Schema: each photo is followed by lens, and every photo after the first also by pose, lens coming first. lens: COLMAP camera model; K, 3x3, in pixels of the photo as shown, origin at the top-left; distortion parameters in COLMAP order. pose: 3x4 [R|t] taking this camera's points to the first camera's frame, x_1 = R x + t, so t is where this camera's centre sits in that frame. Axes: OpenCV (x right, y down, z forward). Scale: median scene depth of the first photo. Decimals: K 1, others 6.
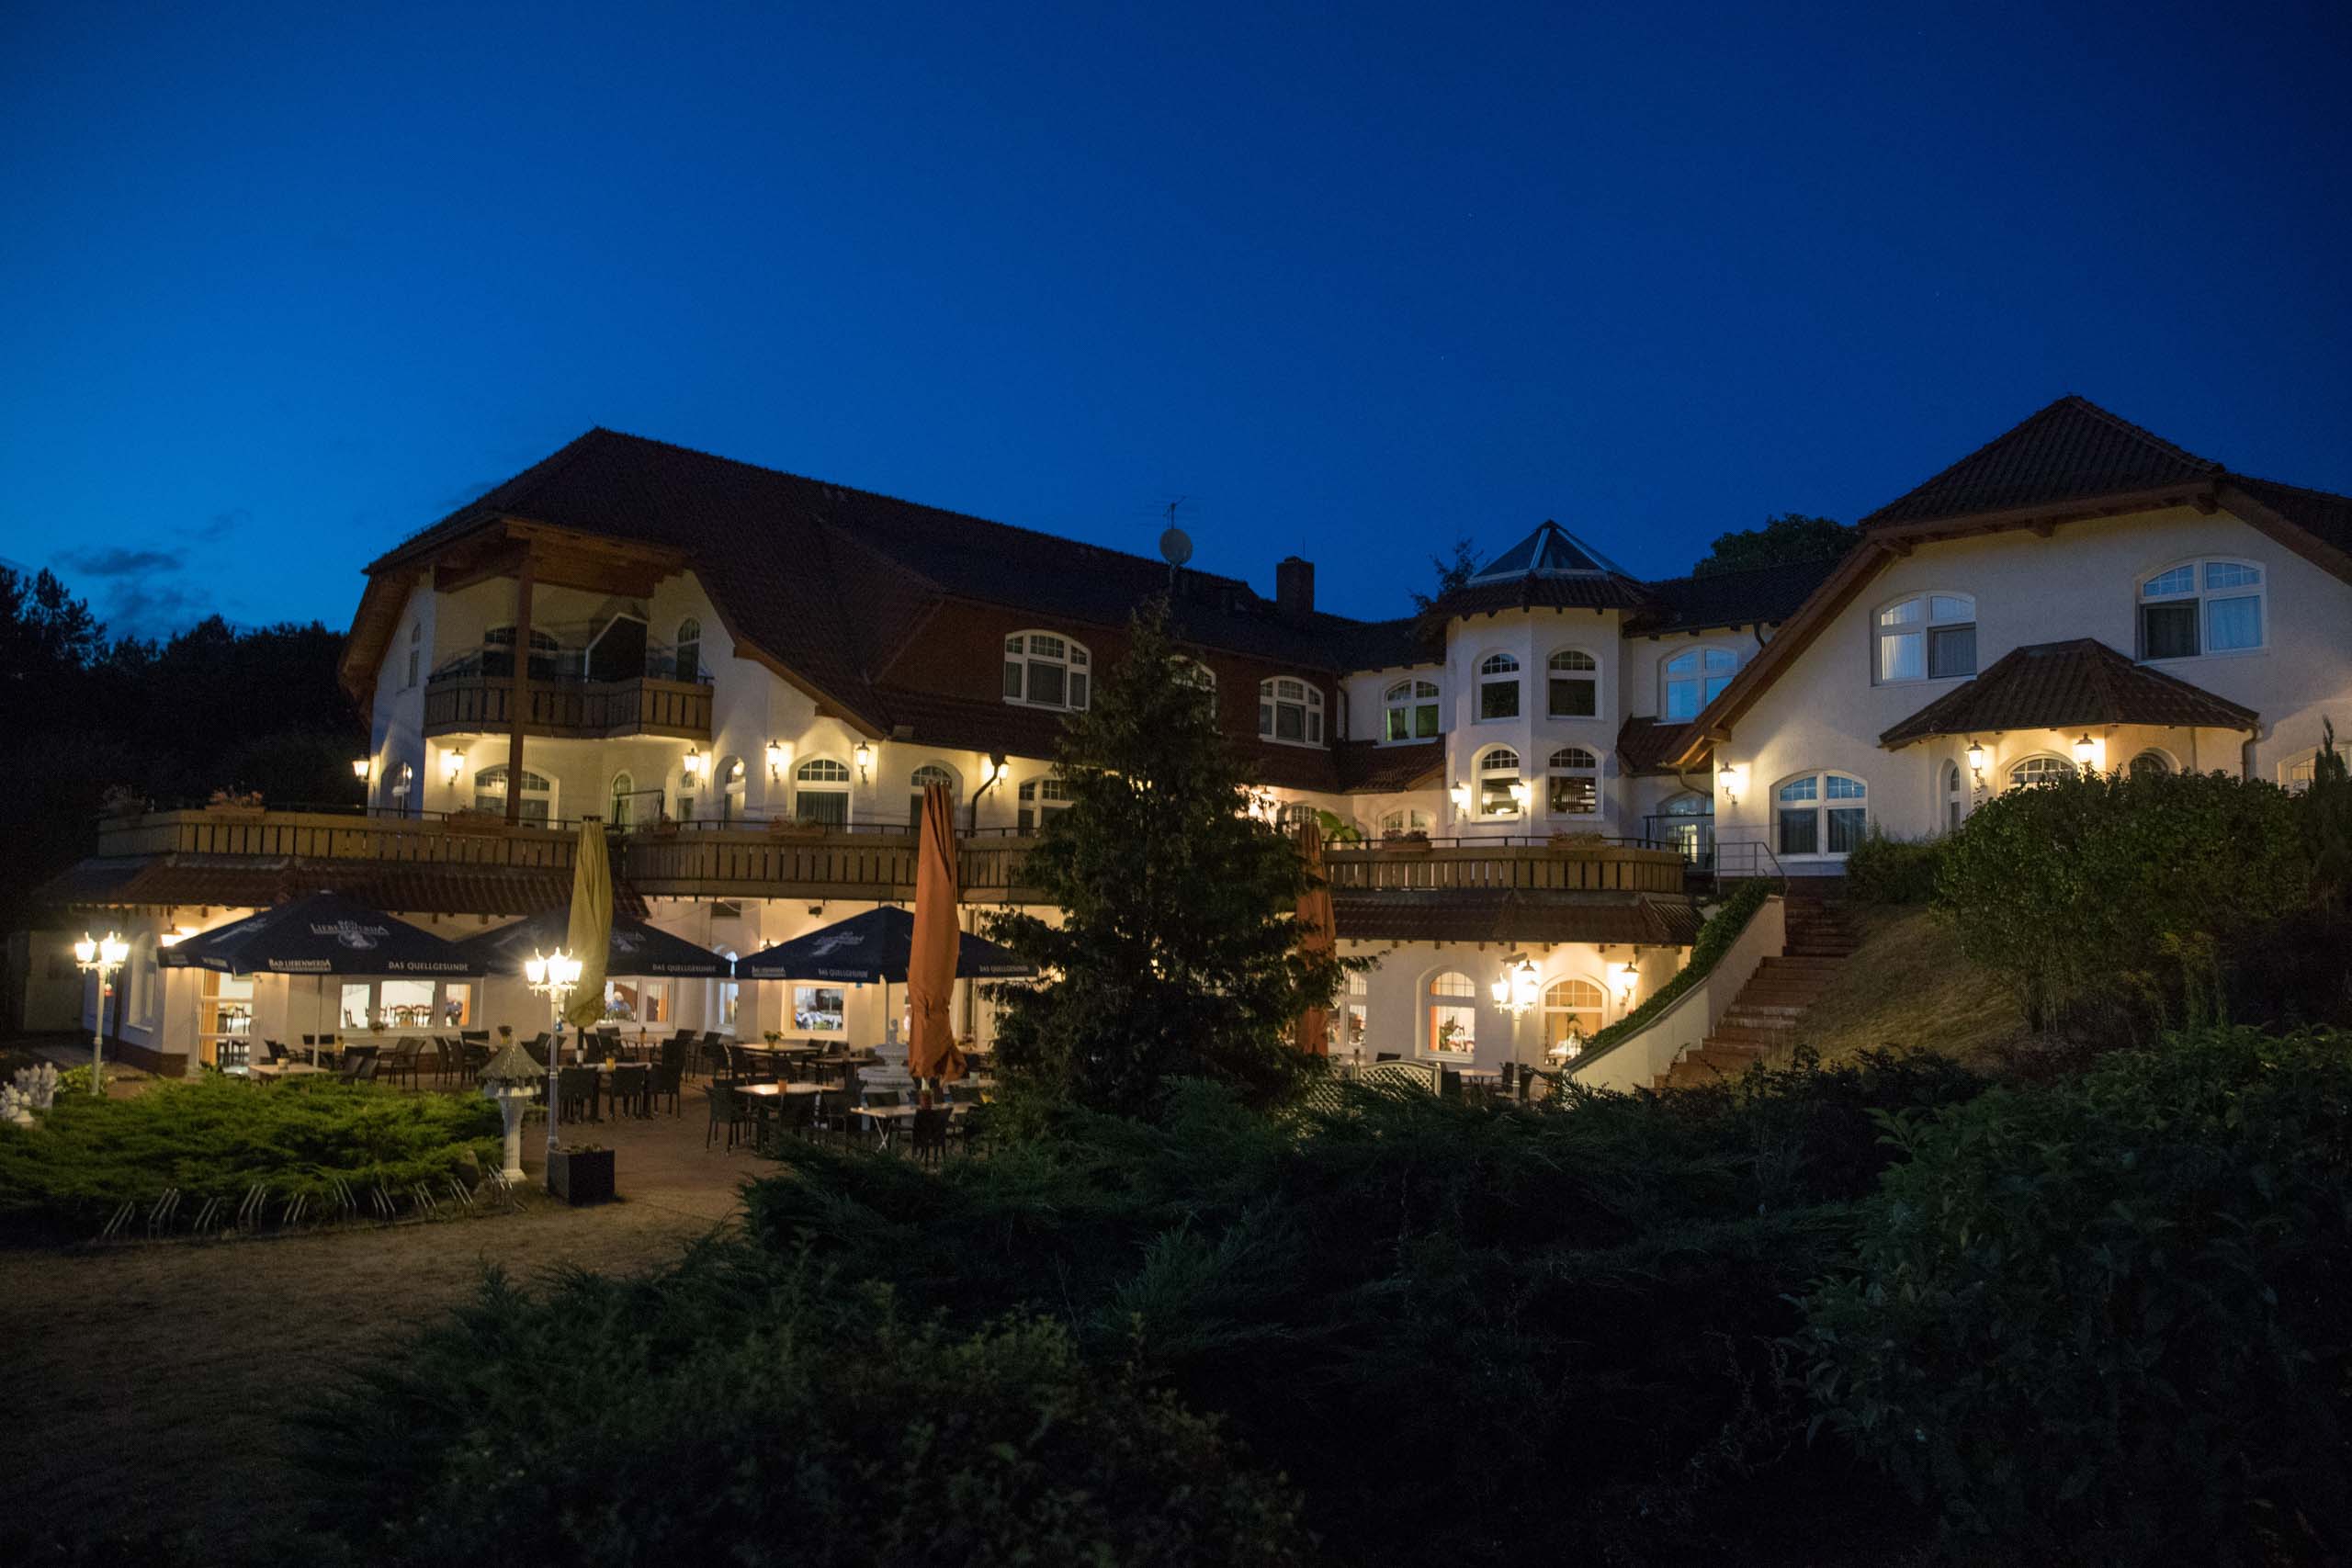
lens RADIAL K [[1648.4, 0, 1176.0], [0, 1648.4, 784.0], [0, 0, 1]] dist [-0.001178, -0.000385]
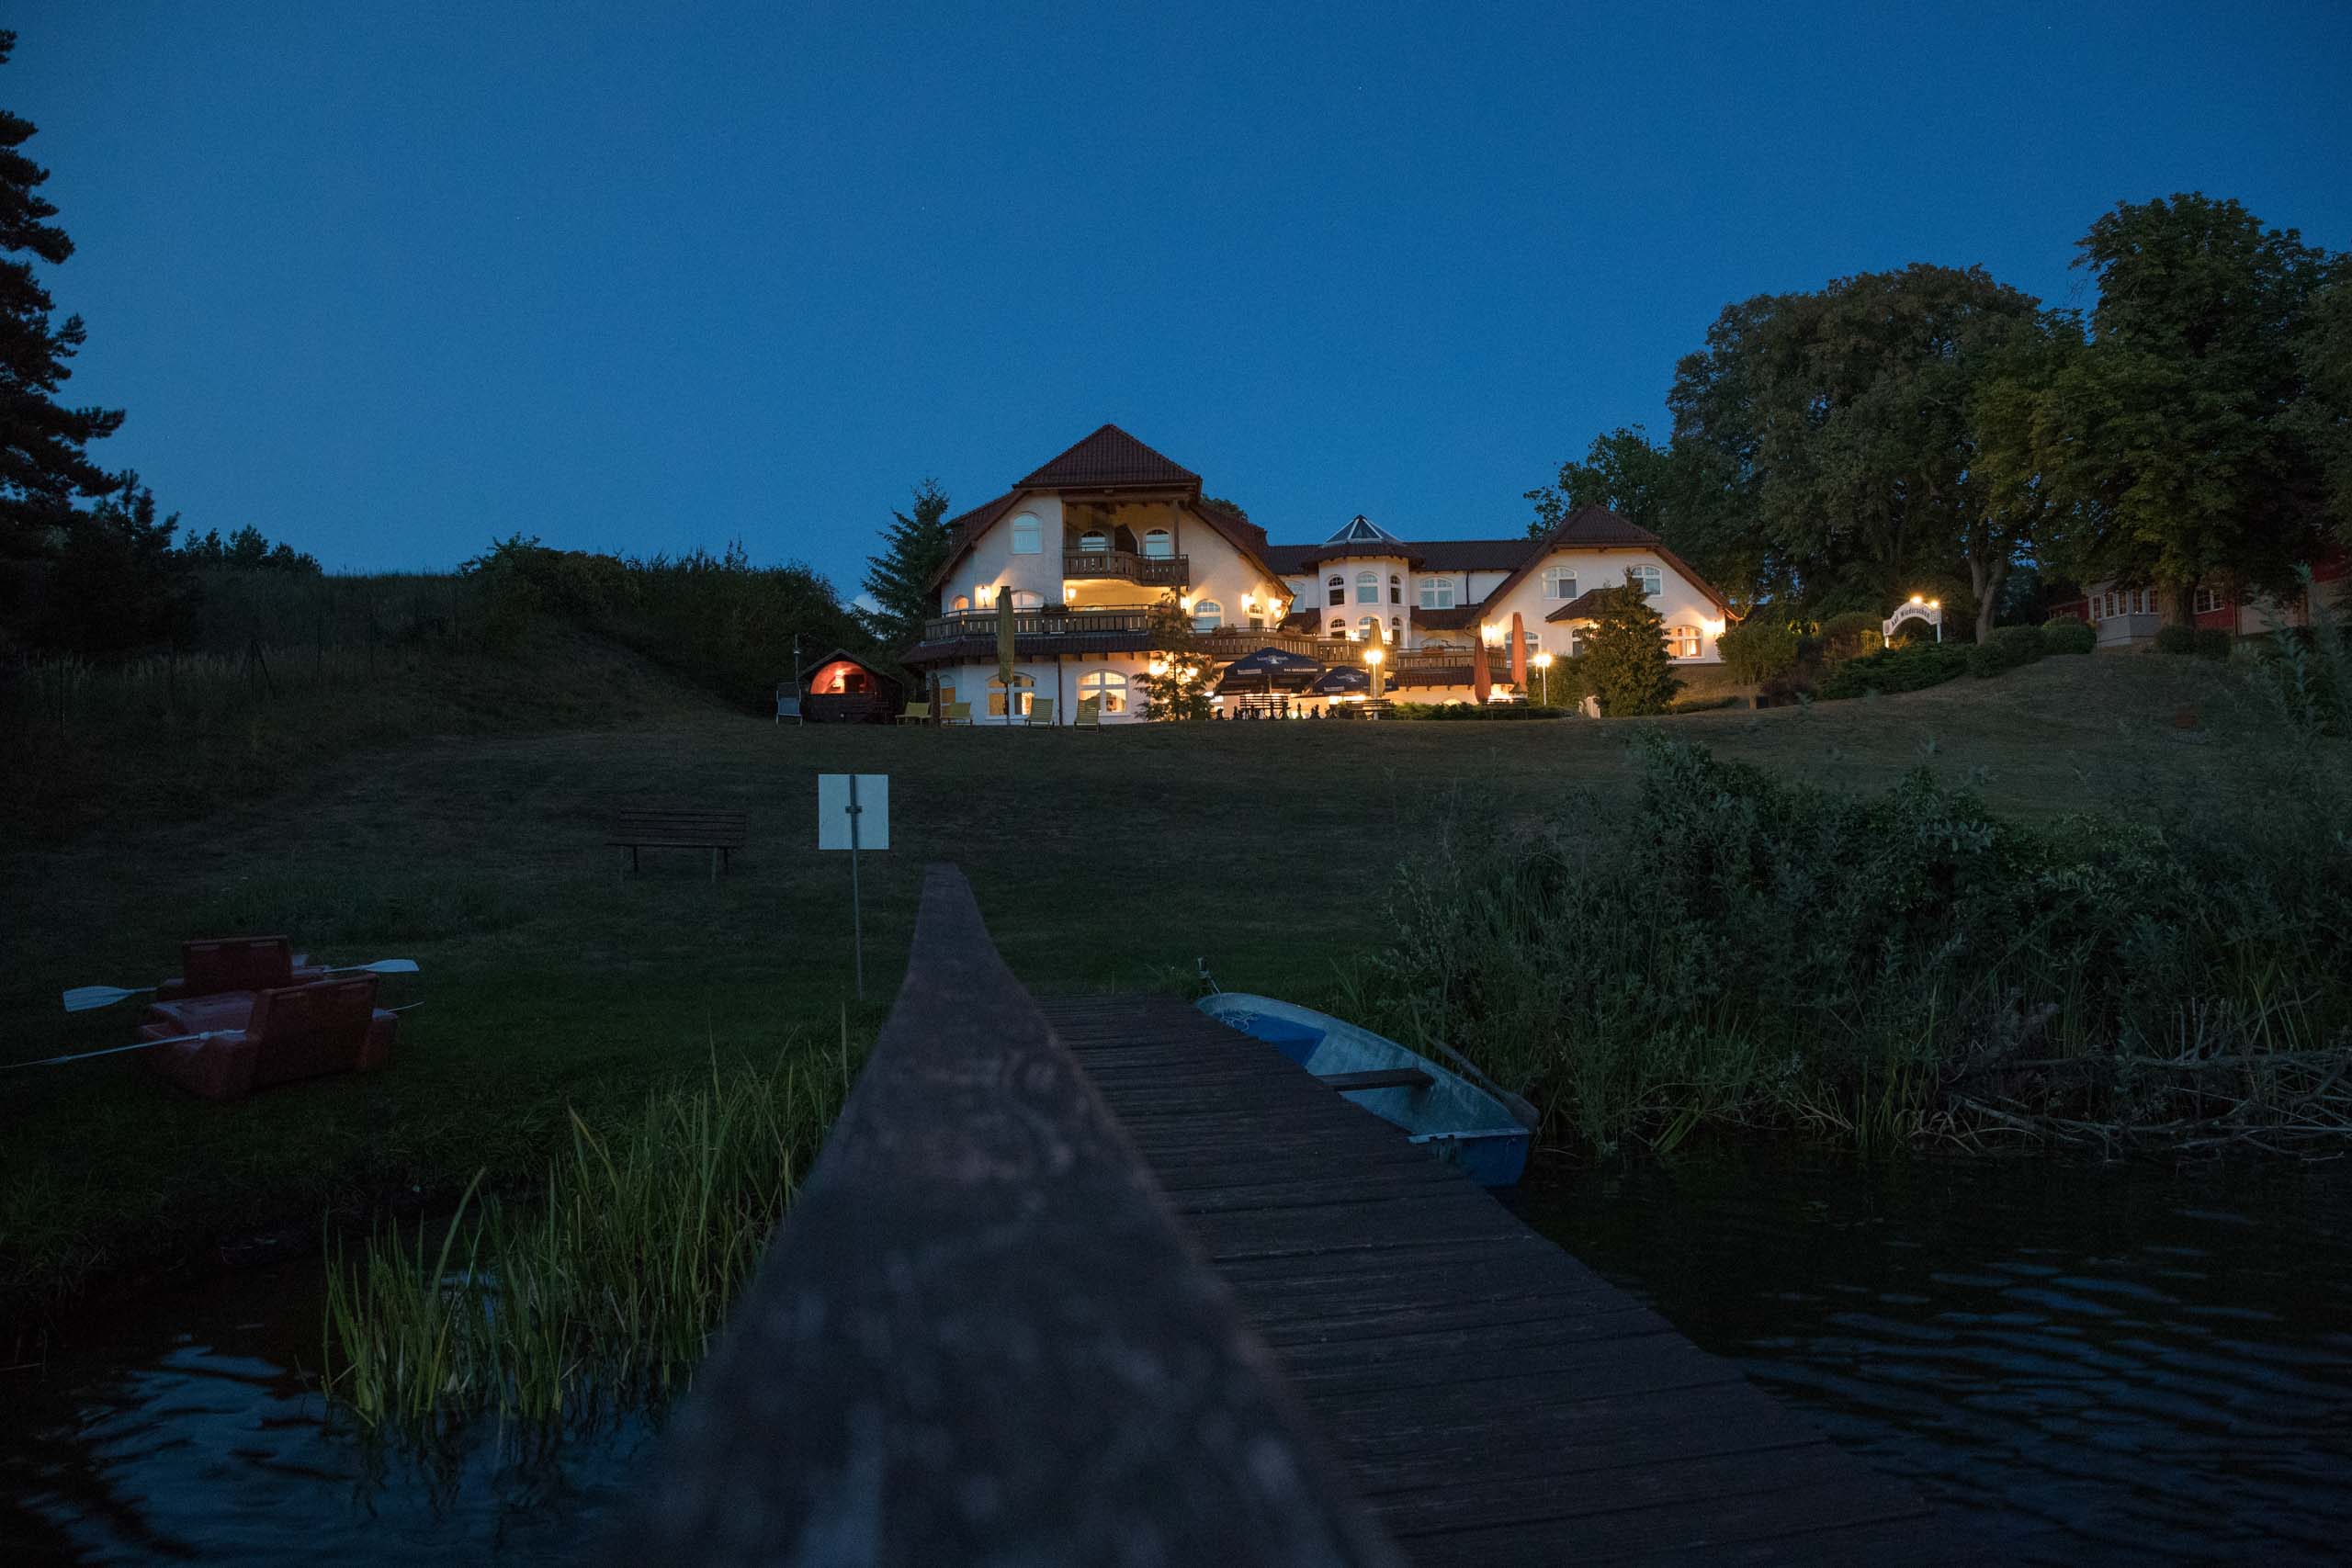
lens RADIAL K [[1648.4, 0, 1176.0], [0, 1648.4, 784.0], [0, 0, 1]] dist [-0.001178, -0.000385]
pose [[0.672035, -0.021742, 0.740200, -1.914974], [-0.021881, 0.998549, 0.049196, 0.119736], [-0.740196, -0.049258, 0.670585, -0.402597]]
